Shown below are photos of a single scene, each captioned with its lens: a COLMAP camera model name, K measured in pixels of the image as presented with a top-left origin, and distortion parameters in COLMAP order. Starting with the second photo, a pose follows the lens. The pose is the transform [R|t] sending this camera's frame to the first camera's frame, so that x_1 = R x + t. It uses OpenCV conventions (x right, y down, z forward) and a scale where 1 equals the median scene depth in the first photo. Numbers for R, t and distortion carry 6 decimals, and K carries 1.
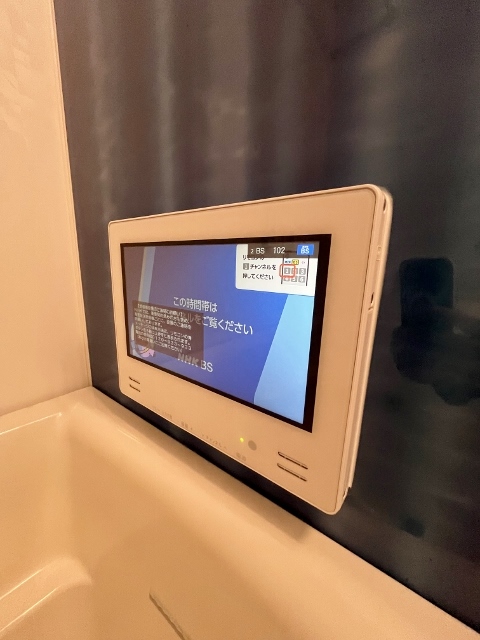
lens RADIAL K [[258.2, 0, 238.0], [0, 258.2, 320.4], [0, 0, 1]] dist [-0.002004, -0.000705]
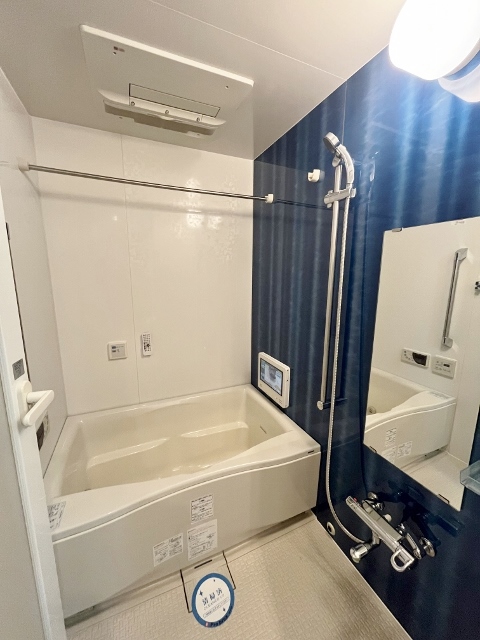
lens RADIAL K [[258.2, 0, 240.7], [0, 258.2, 320.5], [0, 0, 1]] dist [-0.002004, -0.000705]
pose [[0.870585, 0.067390, -0.487382, 1.337292], [-0.090741, 0.995575, -0.024430, -0.696259], [0.483579, 0.065494, 0.872847, -3.020711]]
